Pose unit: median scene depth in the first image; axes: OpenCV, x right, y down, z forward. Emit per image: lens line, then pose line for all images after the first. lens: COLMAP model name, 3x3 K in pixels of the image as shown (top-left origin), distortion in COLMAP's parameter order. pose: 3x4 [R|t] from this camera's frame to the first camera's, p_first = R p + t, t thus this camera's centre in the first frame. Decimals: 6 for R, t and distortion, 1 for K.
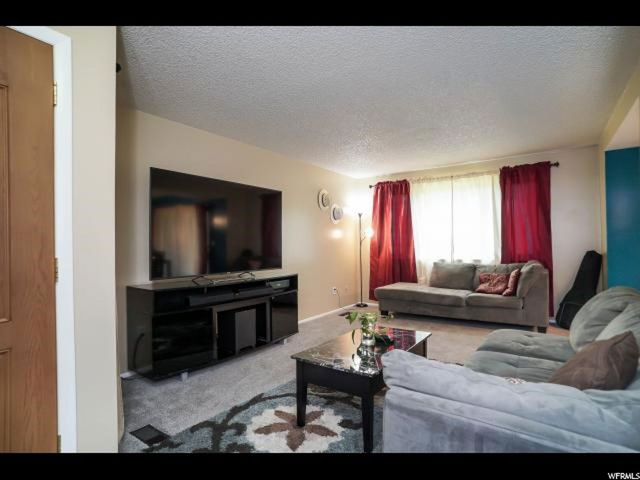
lens RADIAL K [[333.9, 0, 317.5], [0, 333.9, 241.4], [0, 0, 1]] dist [-0.043088, 0.001053]
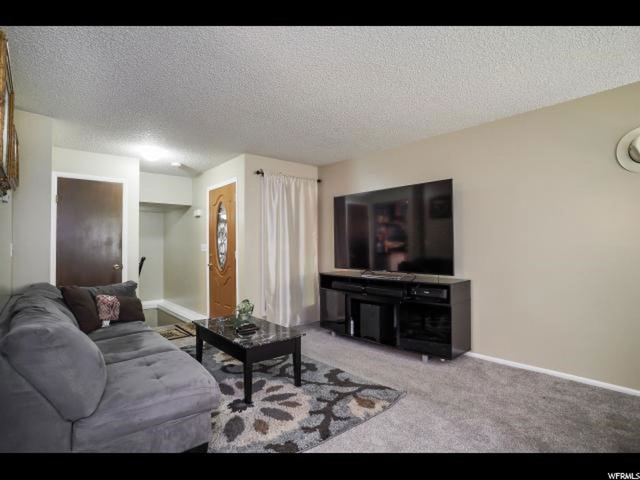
lens RADIAL K [[333.9, 0, 317.5], [0, 333.9, 241.4], [0, 0, 1]] dist [-0.043088, 0.001053]
pose [[-0.224496, -0.004304, -0.974465, 0.978417], [0.013866, 0.999875, -0.007611, 0.000651], [0.974376, -0.015221, -0.224408, 1.153710]]
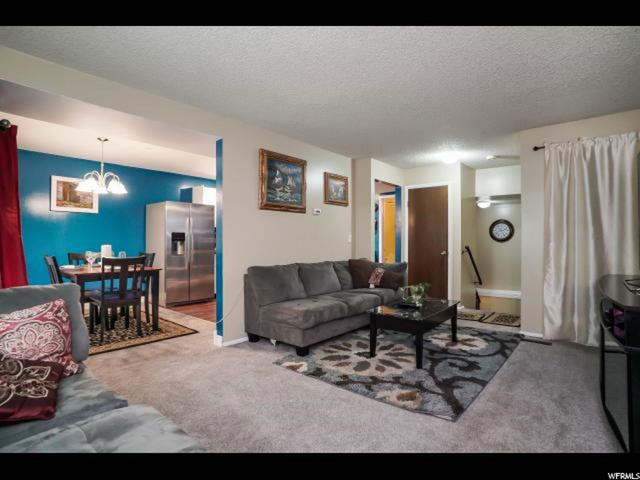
lens RADIAL K [[333.9, 0, 317.5], [0, 333.9, 241.4], [0, 0, 1]] dist [-0.043088, 0.001053]
pose [[-0.997842, 0.013839, 0.064187, 0.358371], [0.013755, 0.999904, -0.001748, 0.020058], [-0.064205, -0.000861, -0.997936, 1.833456]]
